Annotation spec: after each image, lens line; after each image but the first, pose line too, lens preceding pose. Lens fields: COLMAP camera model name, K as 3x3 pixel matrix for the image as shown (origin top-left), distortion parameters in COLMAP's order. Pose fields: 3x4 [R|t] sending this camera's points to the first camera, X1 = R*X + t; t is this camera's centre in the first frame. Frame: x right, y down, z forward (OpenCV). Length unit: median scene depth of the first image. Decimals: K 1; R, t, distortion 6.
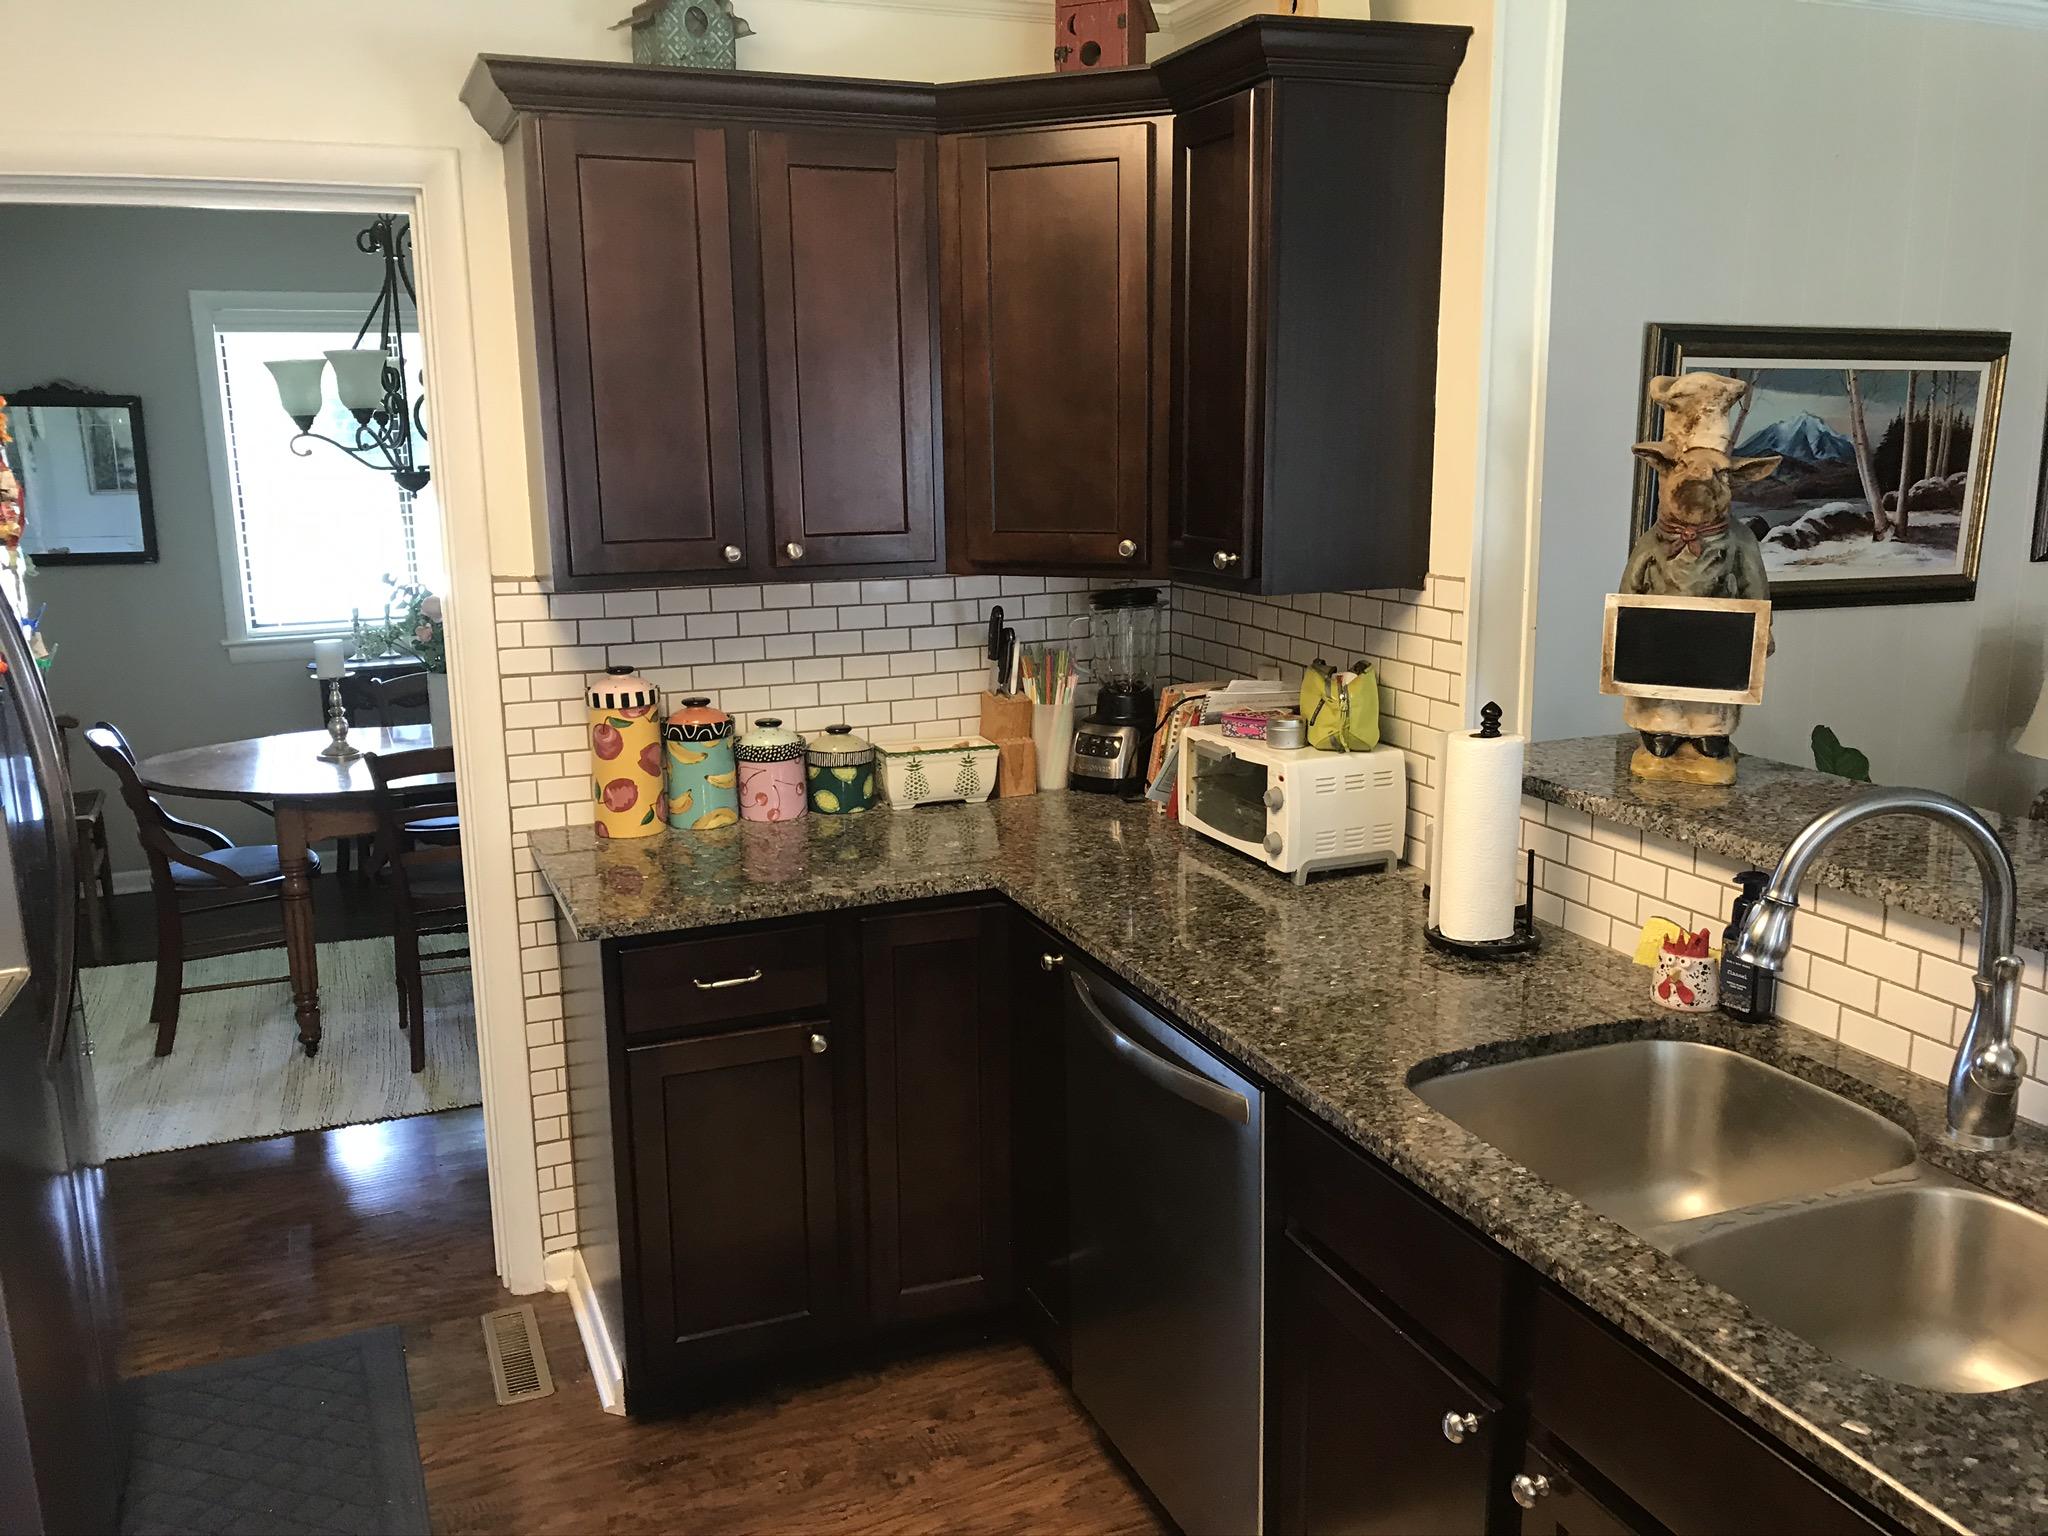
lens RADIAL K [[1676.7, 0, 1036.1], [0, 1676.7, 769.1], [0, 0, 1]] dist [0.039192, -0.040677]
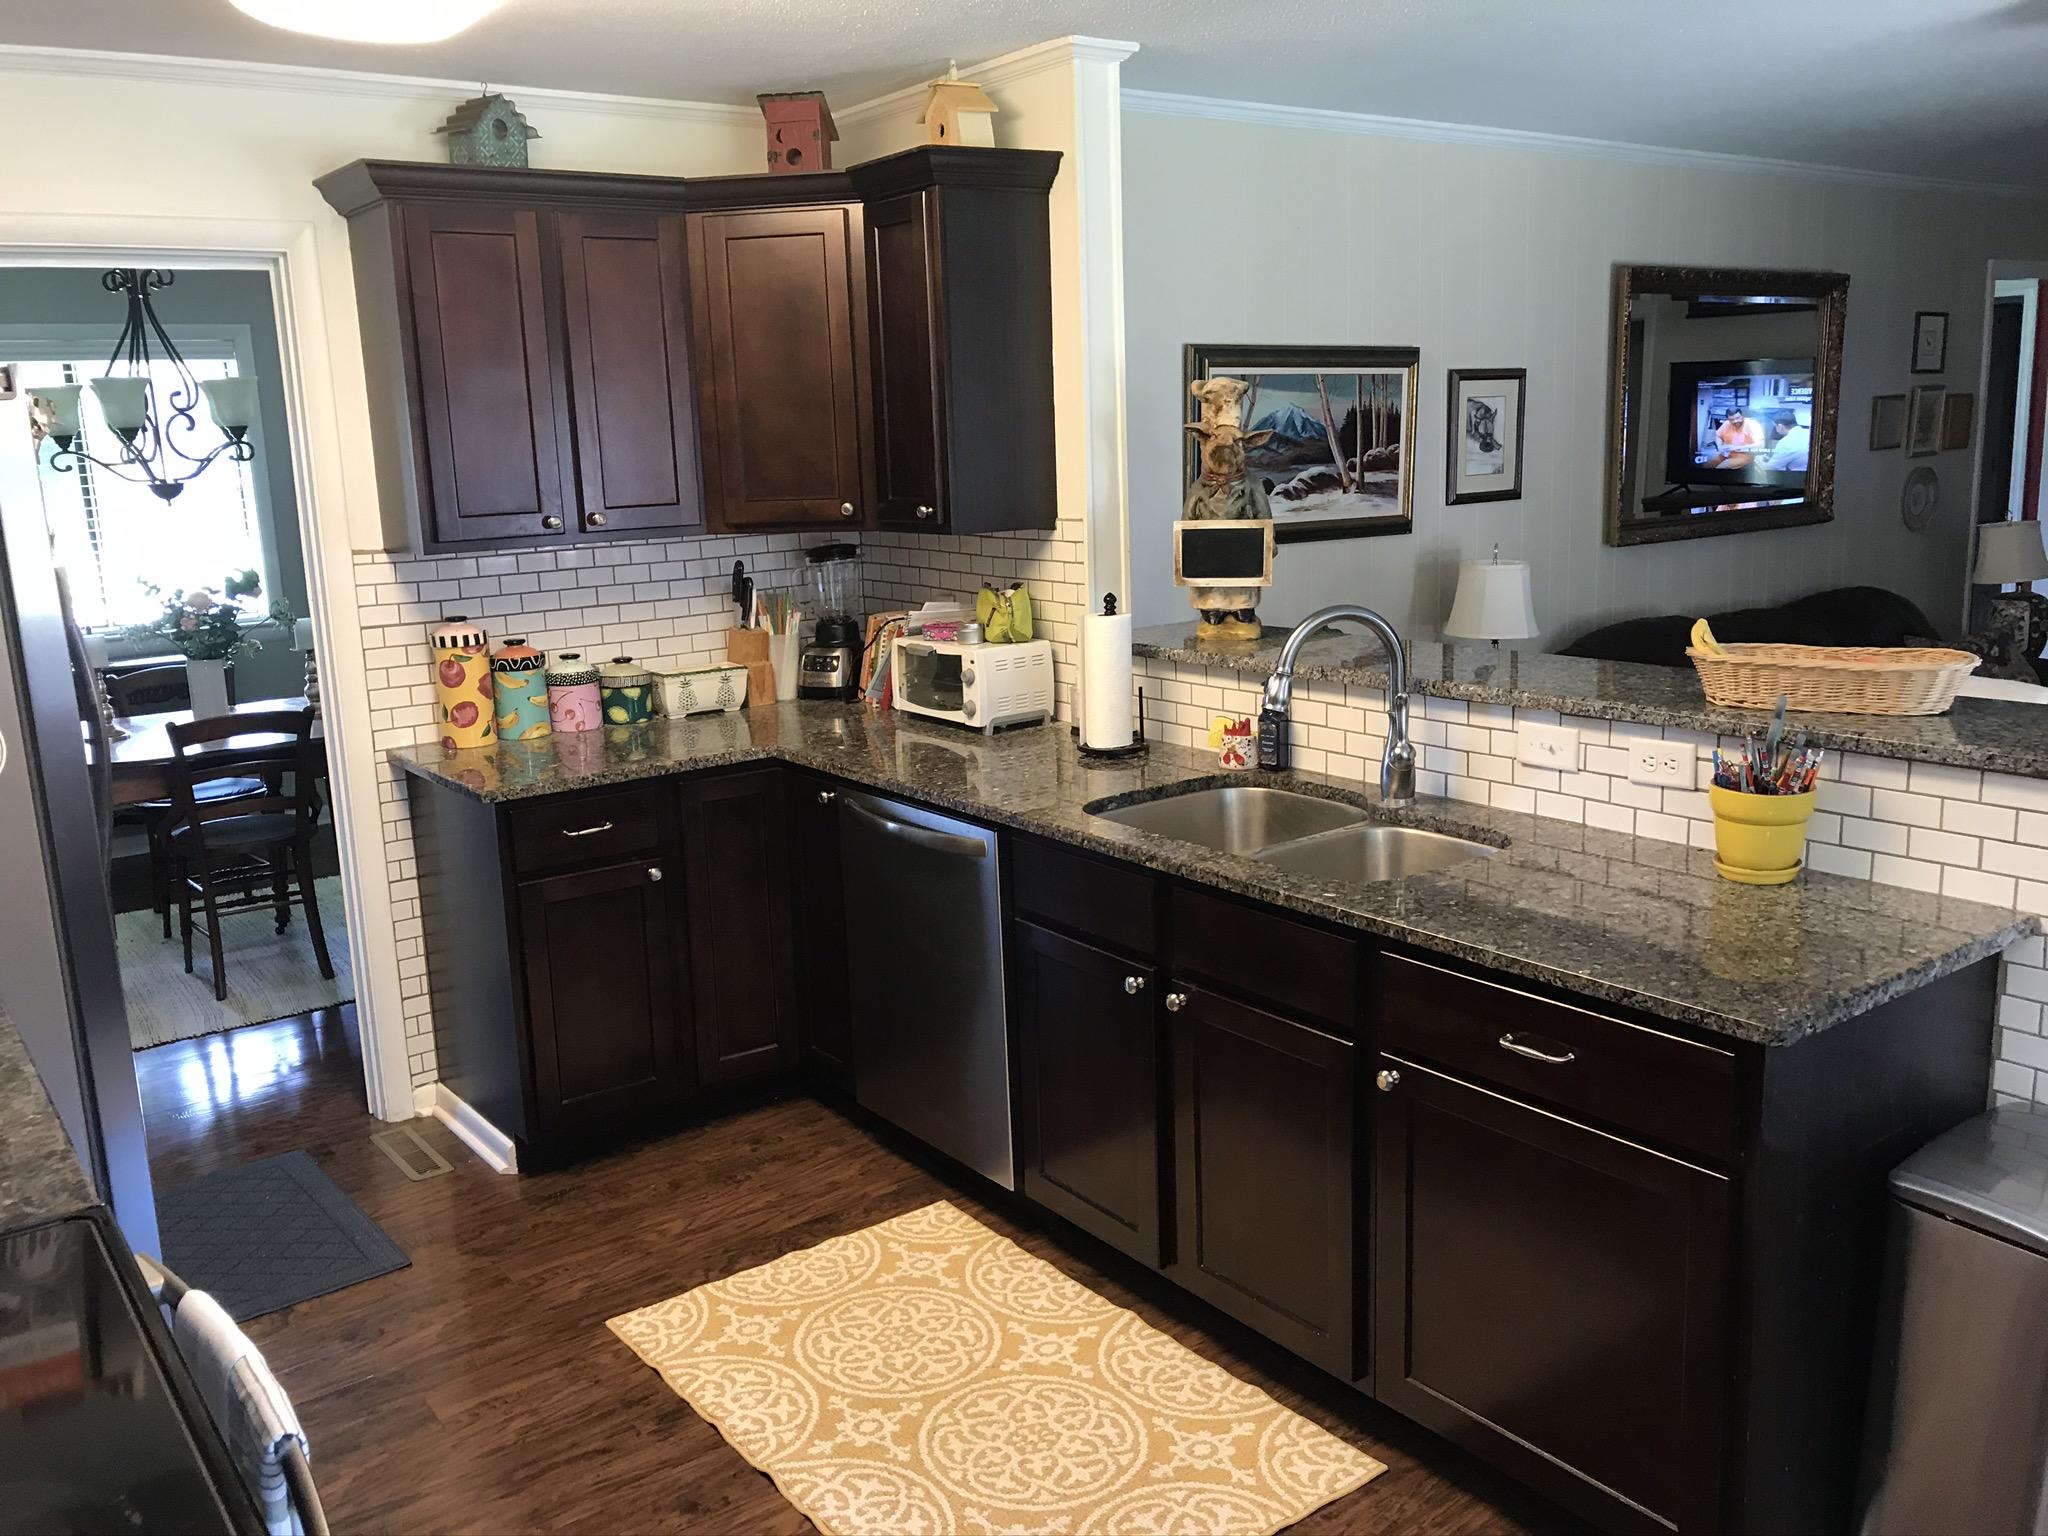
lens RADIAL K [[1676.7, 0, 1017.1], [0, 1676.7, 764.3], [0, 0, 1]] dist [0.039192, -0.040677]
pose [[0.969882, -0.070772, 0.233066, -0.148781], [0.073257, 0.997311, -0.002013, 0.093500], [-0.232297, 0.019026, 0.972459, -0.388569]]
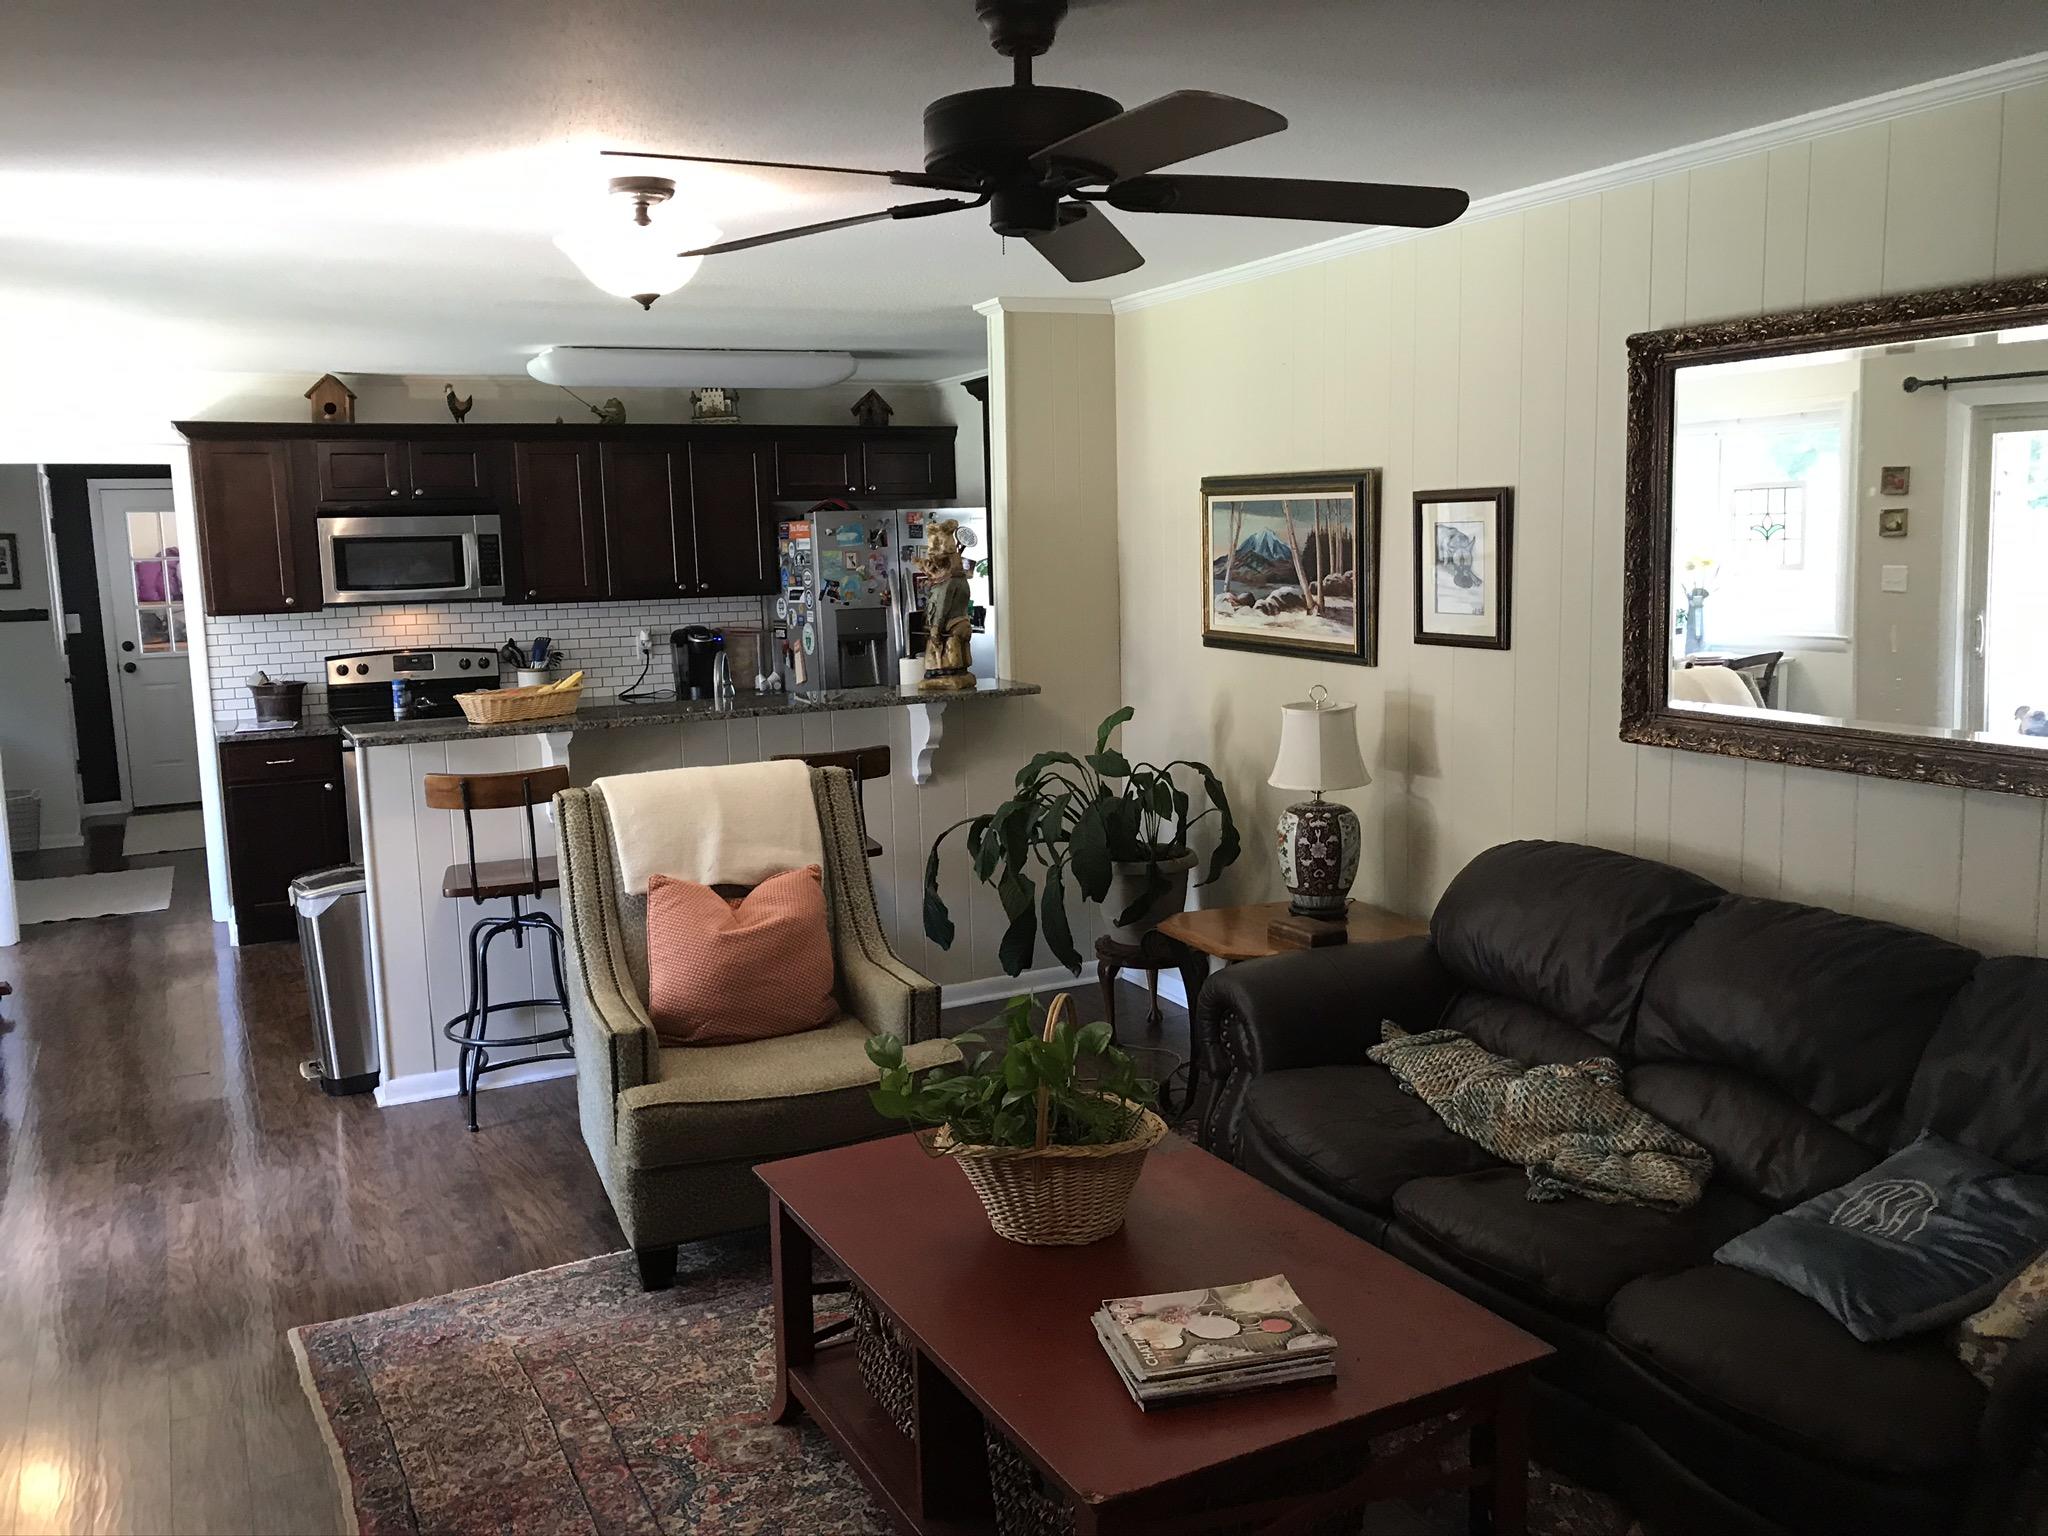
lens RADIAL K [[1676.7, 0, 1026.5], [0, 1676.7, 763.1], [0, 0, 1]] dist [0.039192, -0.040677]
pose [[0.063868, 0.146458, -0.987153, 2.323881], [-0.181837, 0.974321, 0.132790, -0.190437], [0.981252, 0.171020, 0.088859, 0.784324]]
